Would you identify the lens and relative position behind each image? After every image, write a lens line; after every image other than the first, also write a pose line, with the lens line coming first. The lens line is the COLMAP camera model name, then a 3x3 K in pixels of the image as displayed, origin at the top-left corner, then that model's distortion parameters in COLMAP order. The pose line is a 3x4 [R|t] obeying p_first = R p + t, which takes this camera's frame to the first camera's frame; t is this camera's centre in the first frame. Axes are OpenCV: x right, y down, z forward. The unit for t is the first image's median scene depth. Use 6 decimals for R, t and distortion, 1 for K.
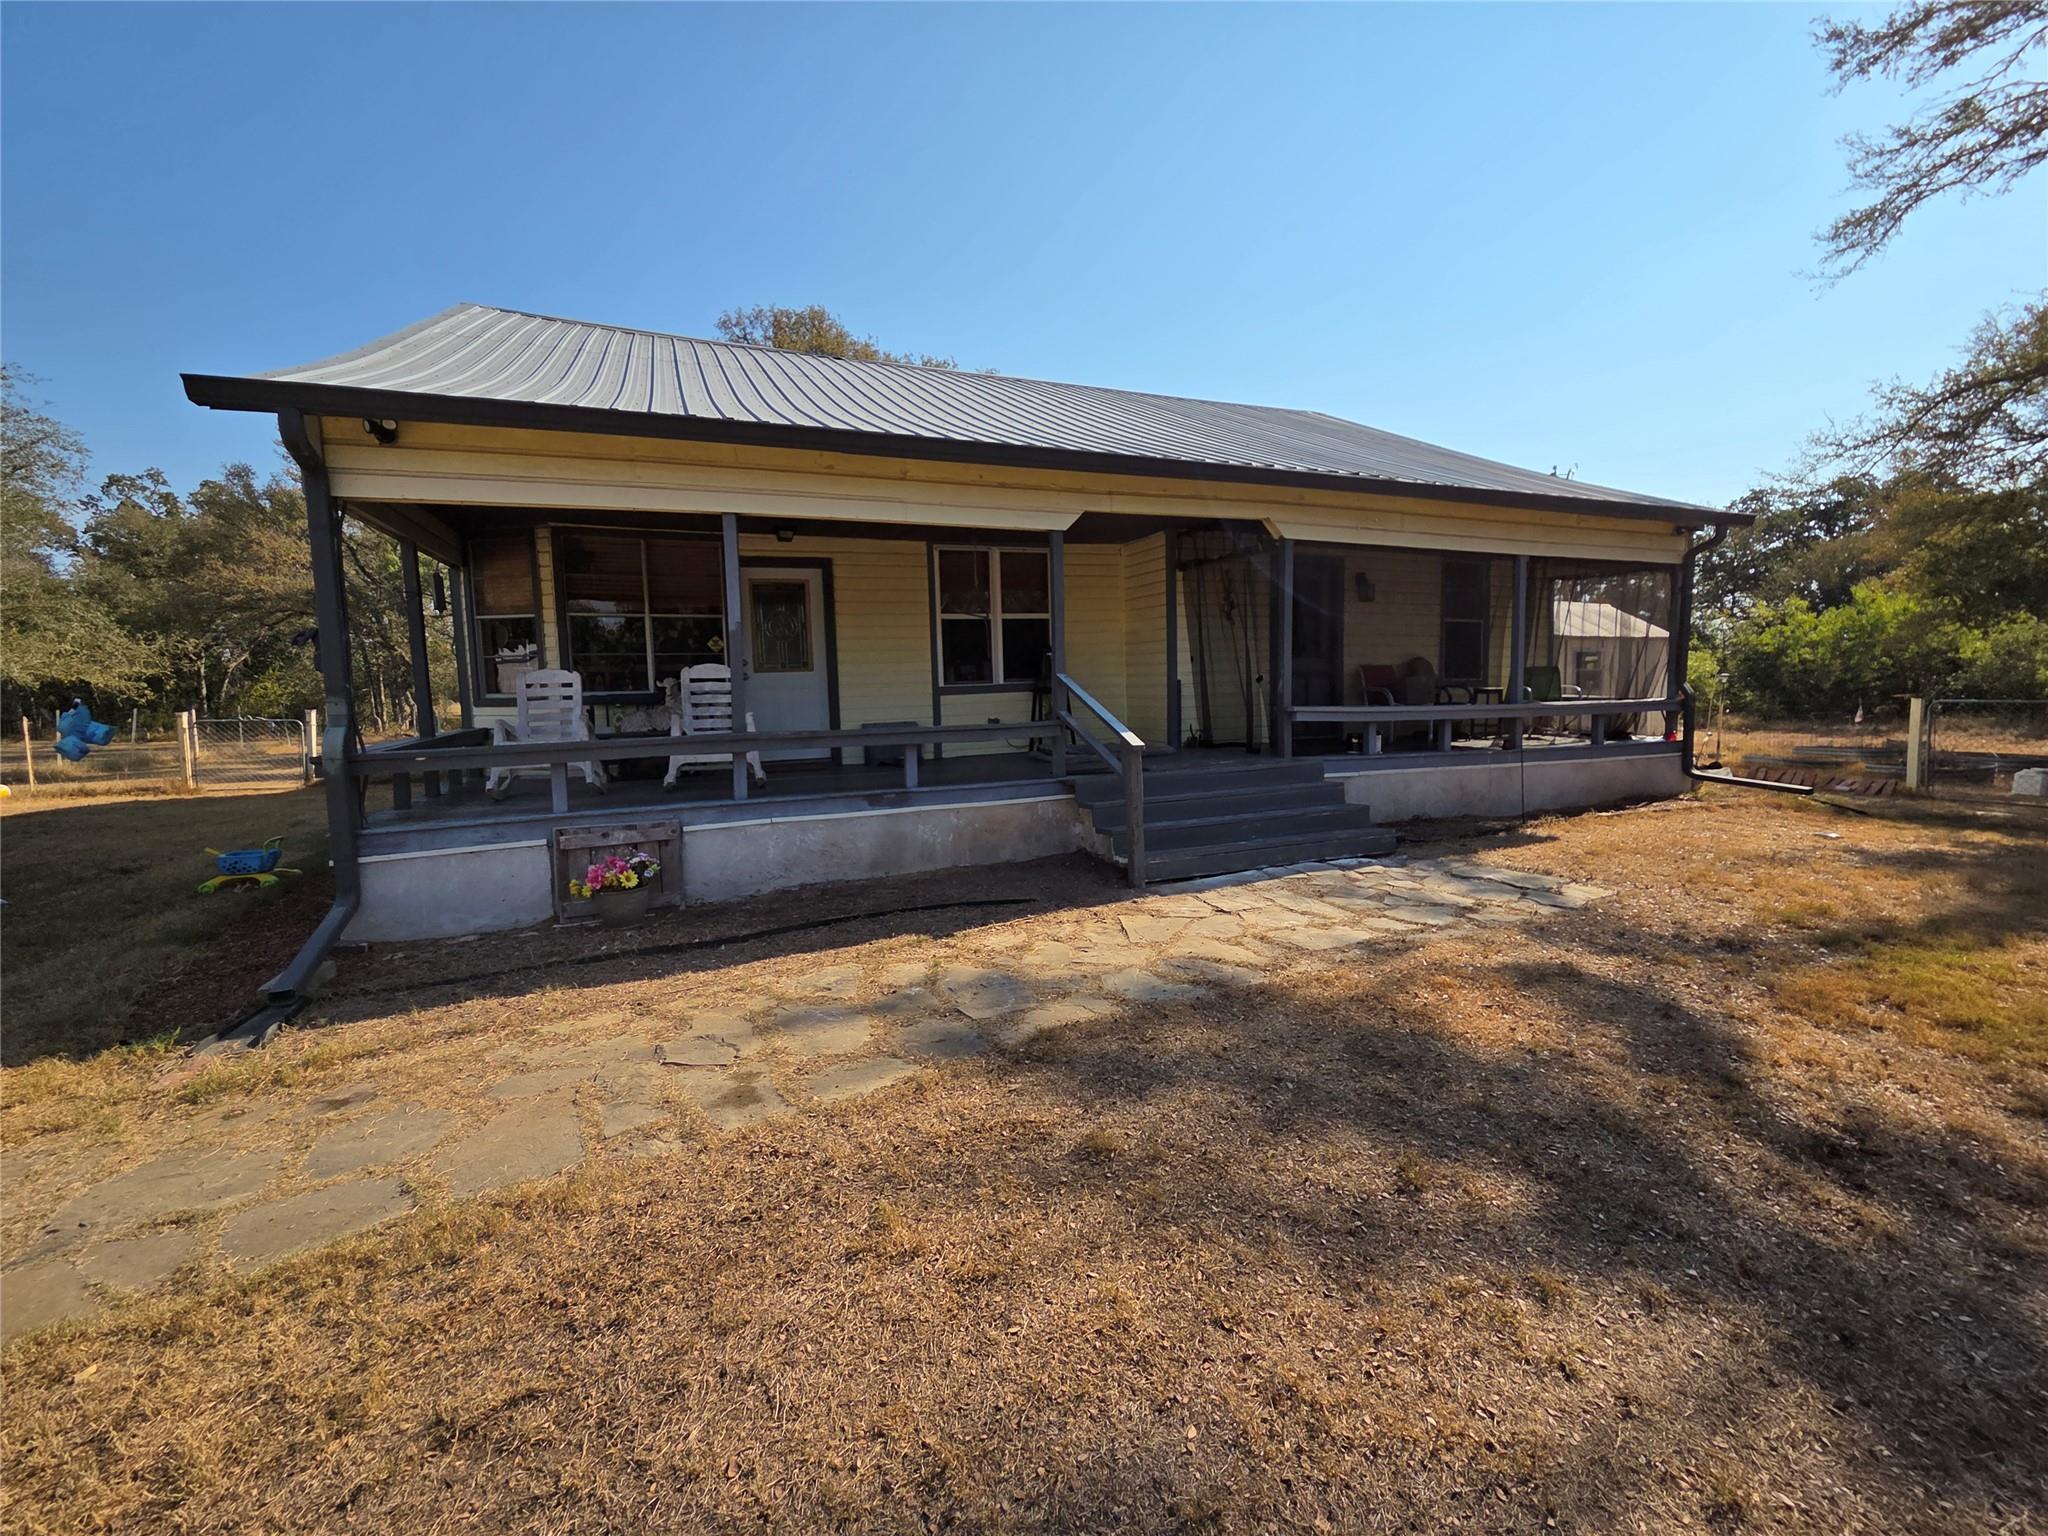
lens RADIAL K [[845.2, 0, 1021.6], [0, 845.2, 767.4], [0, 0, 1]] dist [0.003172, 0.000091]
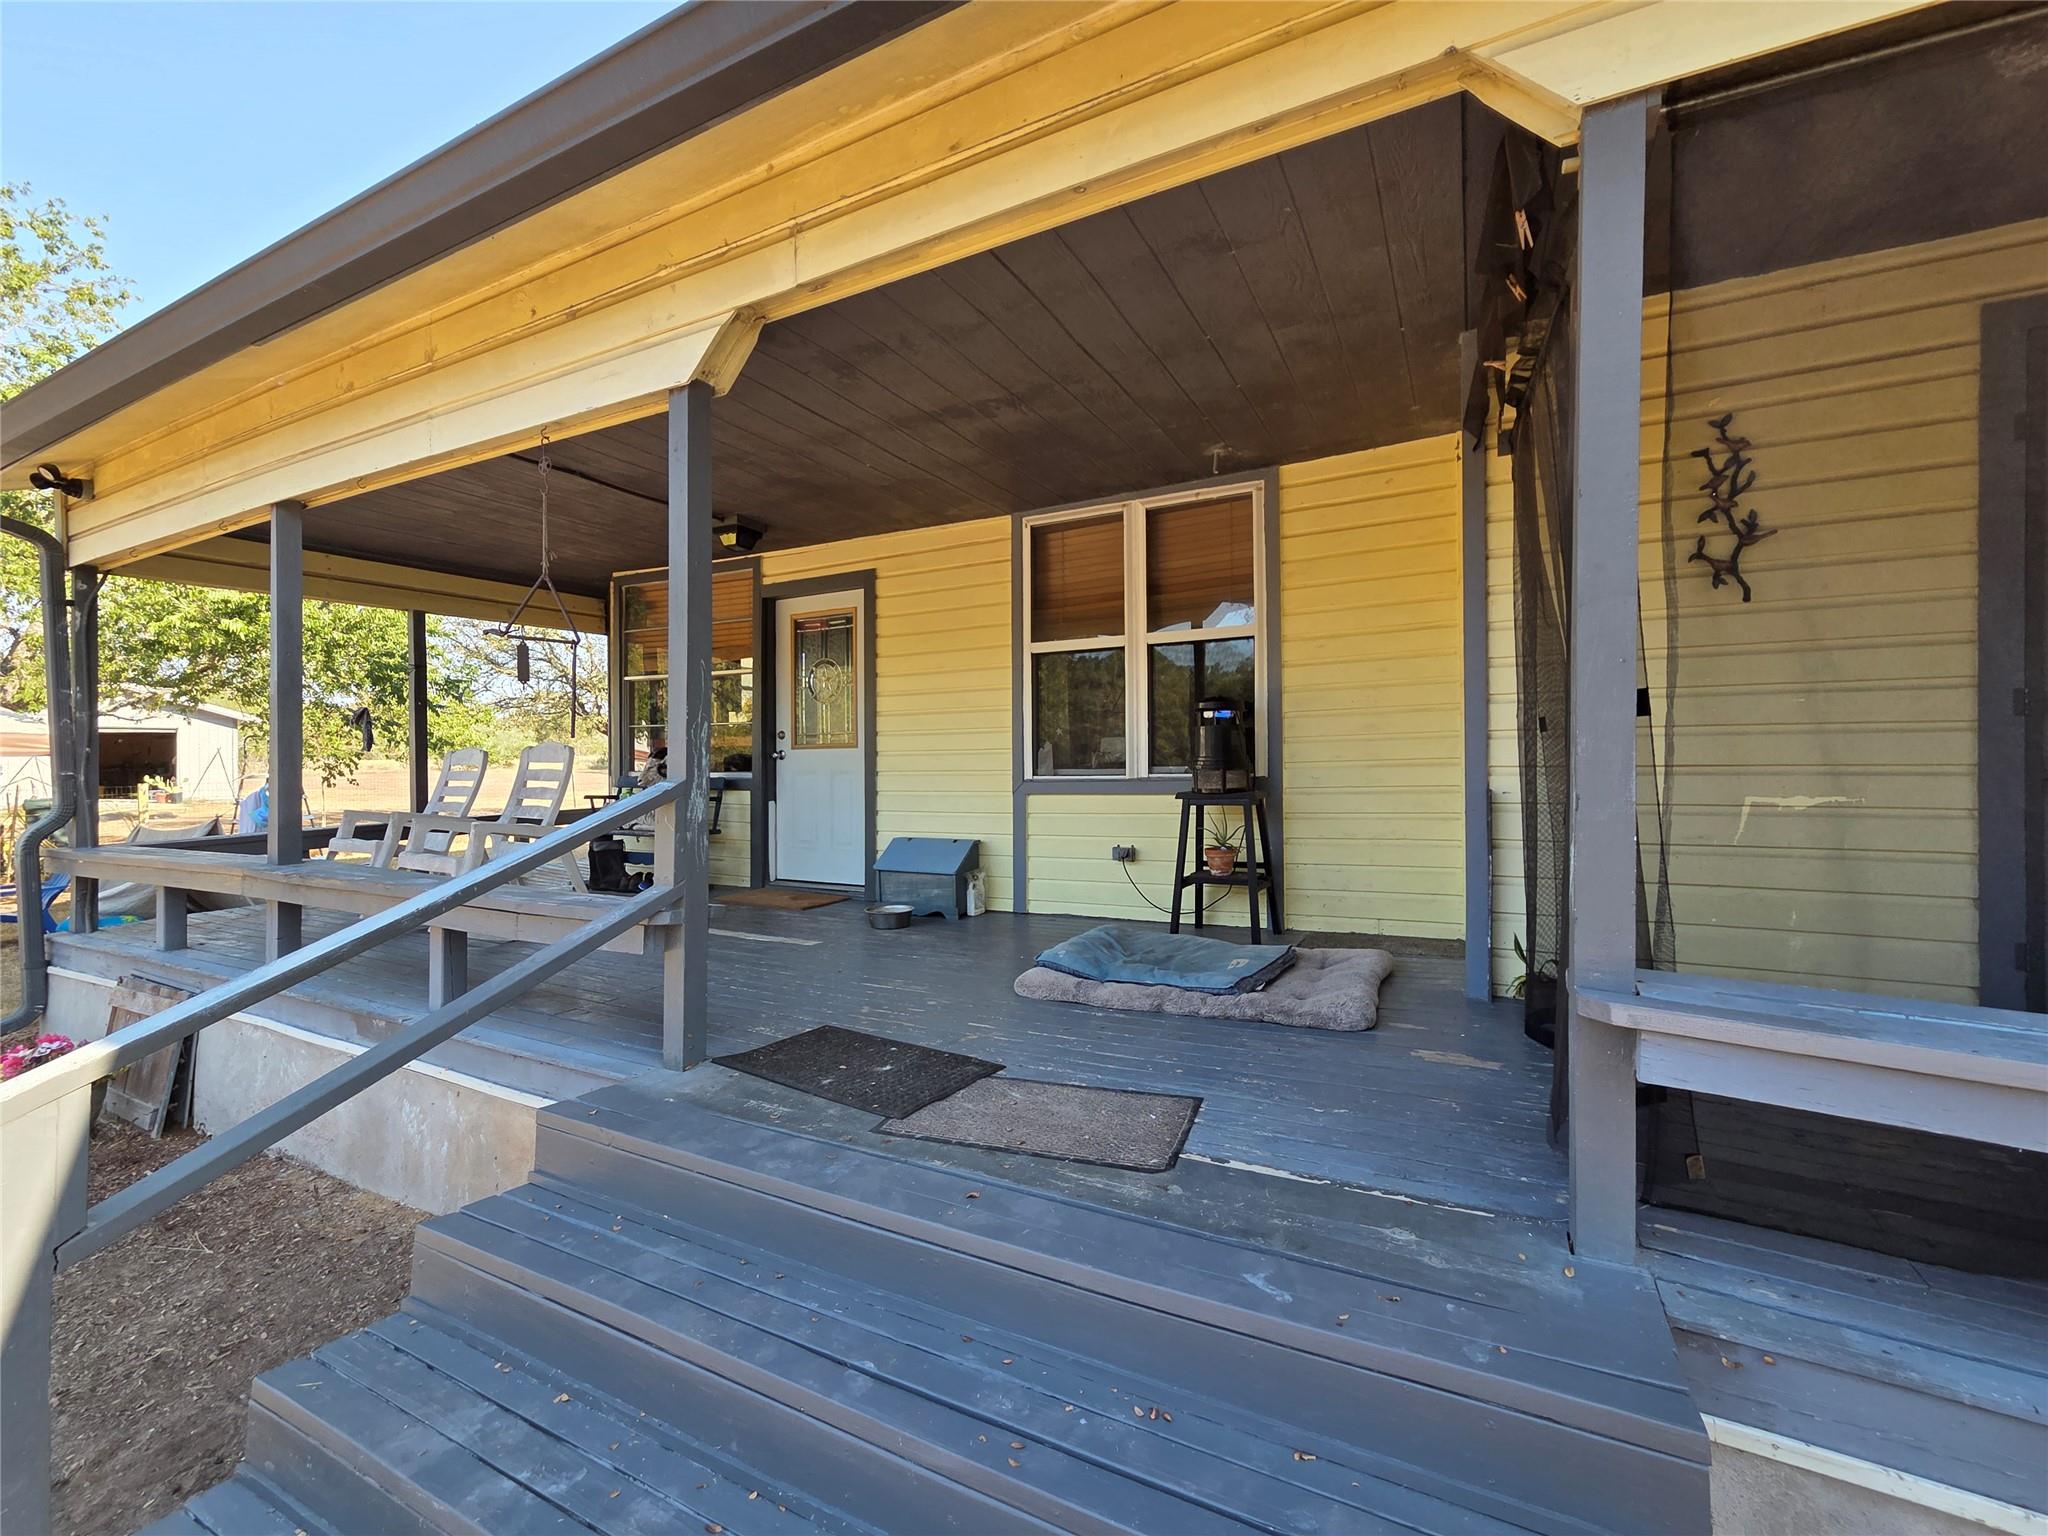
lens RADIAL K [[845.2, 0, 1027.8], [0, 845.2, 759.5], [0, 0, 1]] dist [0.003172, 0.000091]
pose [[0.672901, 0.021814, -0.739411, 0.300169], [-0.084972, 0.995228, -0.047968, -0.082307], [0.734836, 0.095107, 0.671544, 0.642706]]
